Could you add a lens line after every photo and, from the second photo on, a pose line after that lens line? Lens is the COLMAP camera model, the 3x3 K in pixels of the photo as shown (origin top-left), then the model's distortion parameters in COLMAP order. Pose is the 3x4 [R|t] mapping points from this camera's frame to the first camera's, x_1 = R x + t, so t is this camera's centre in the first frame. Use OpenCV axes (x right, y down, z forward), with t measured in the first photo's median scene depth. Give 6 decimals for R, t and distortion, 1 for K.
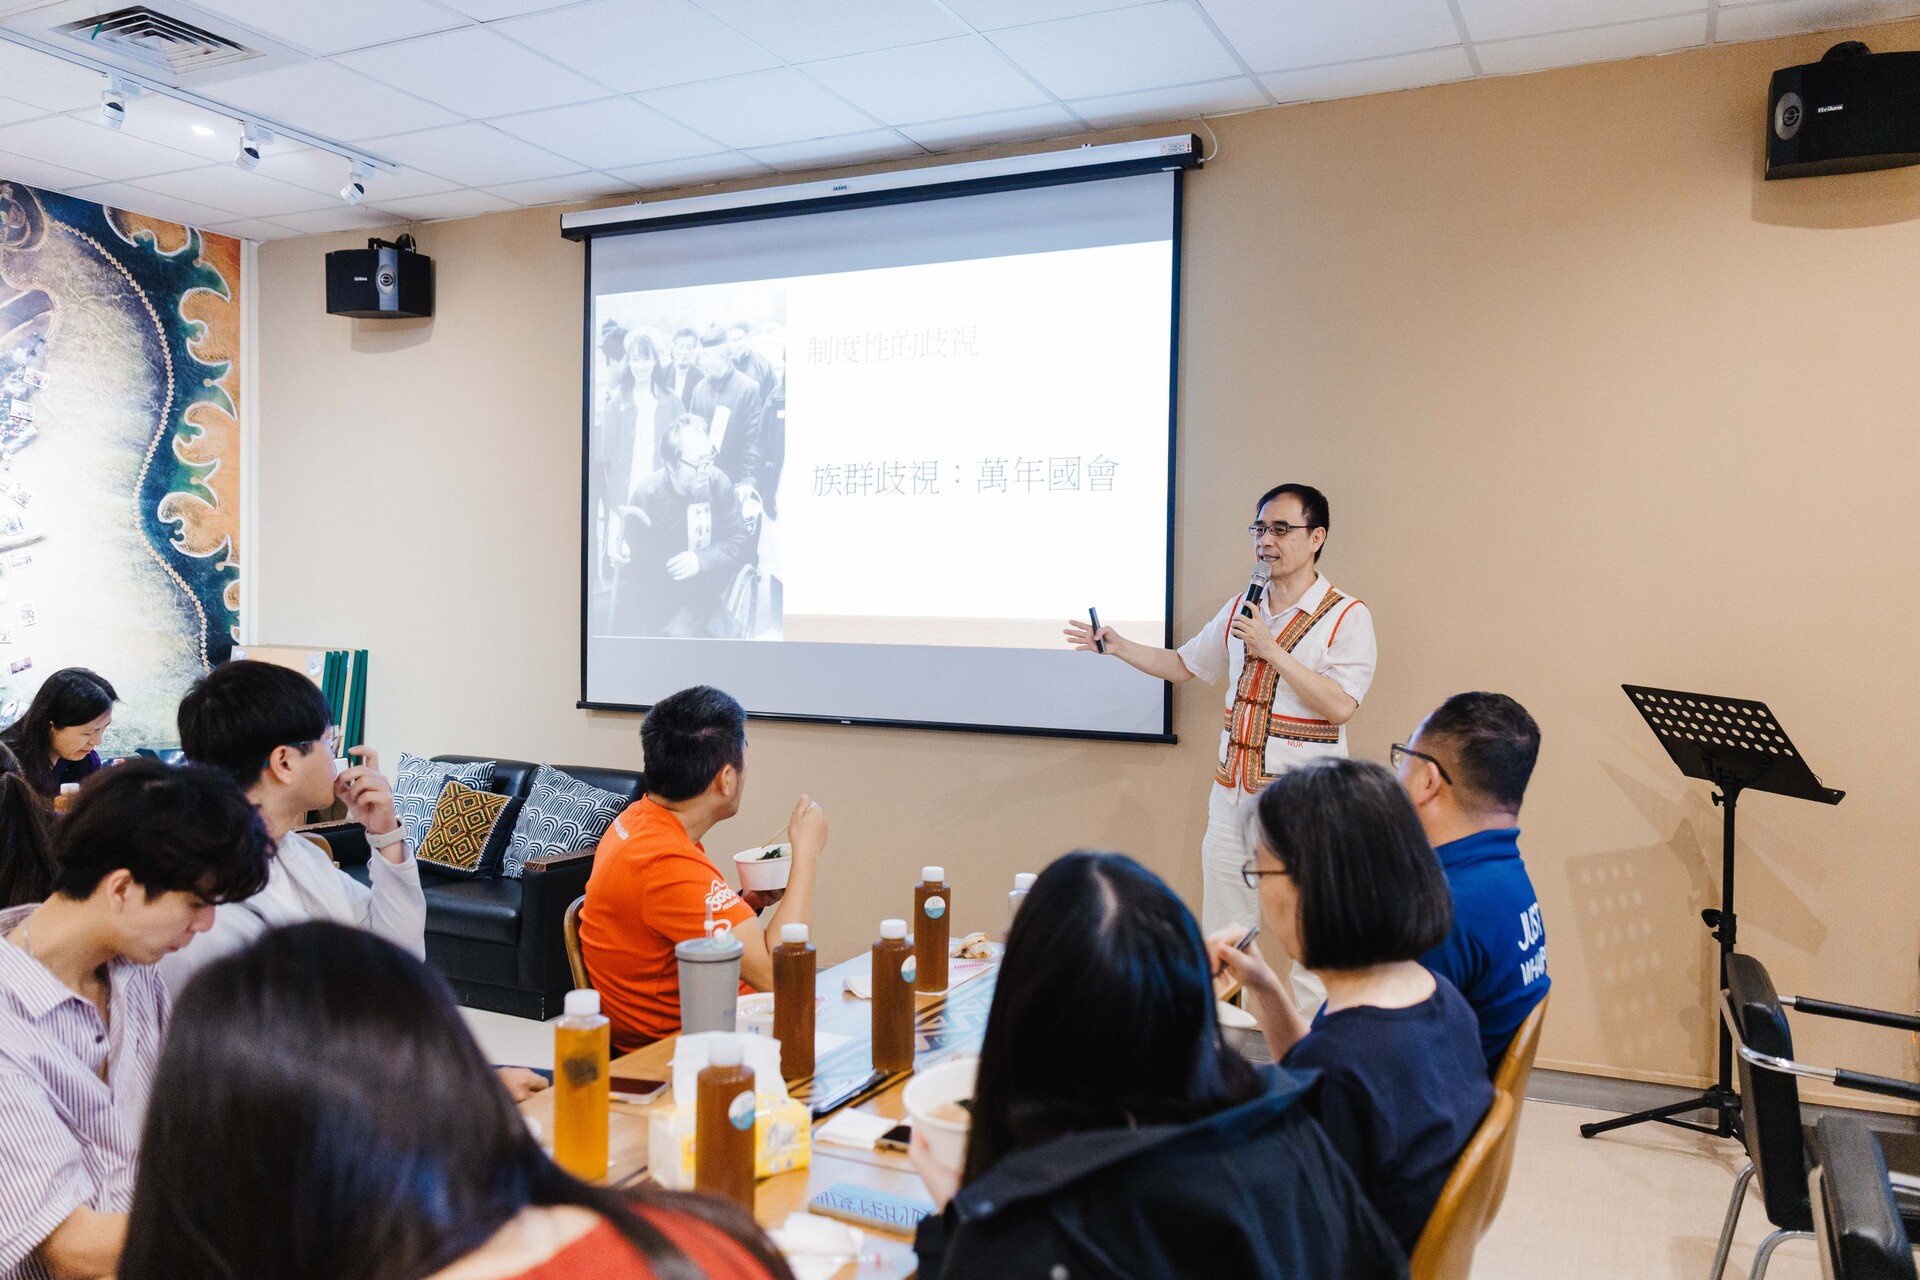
lens RADIAL K [[1503.9, 0, 956.7], [0, 1503.9, 640.0], [0, 0, 1]] dist [-0.002700, 0.005059]
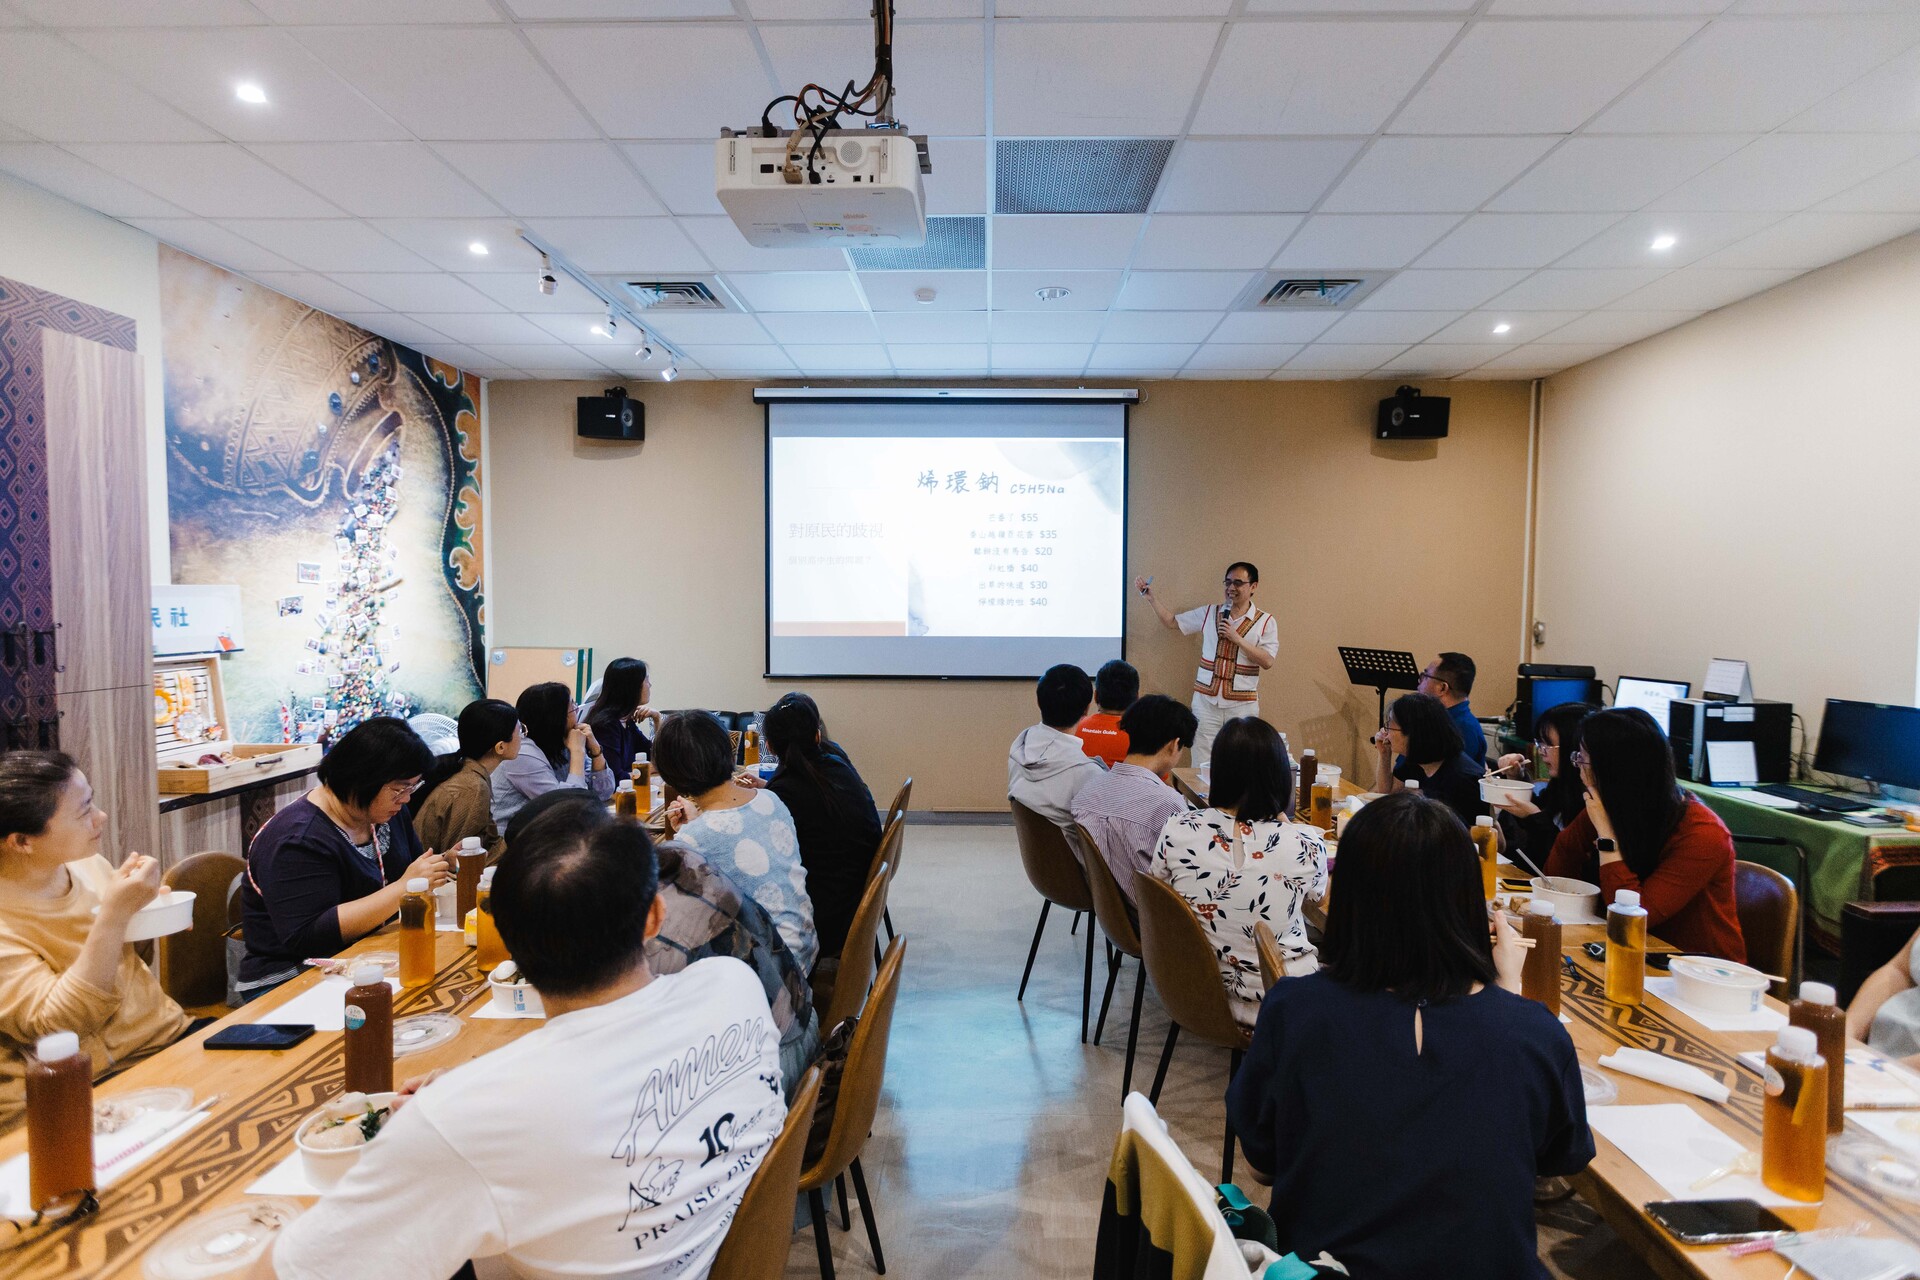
lens RADIAL K [[1008.3, 0, 965.2], [0, 1008.3, 645.8], [0, 0, 1]] dist [-0.003524, -0.000342]
pose [[0.902461, -0.031137, 0.429644, -0.510661], [0.020693, 0.999366, 0.028961, -0.019454], [-0.430273, -0.017245, 0.902534, -0.127077]]
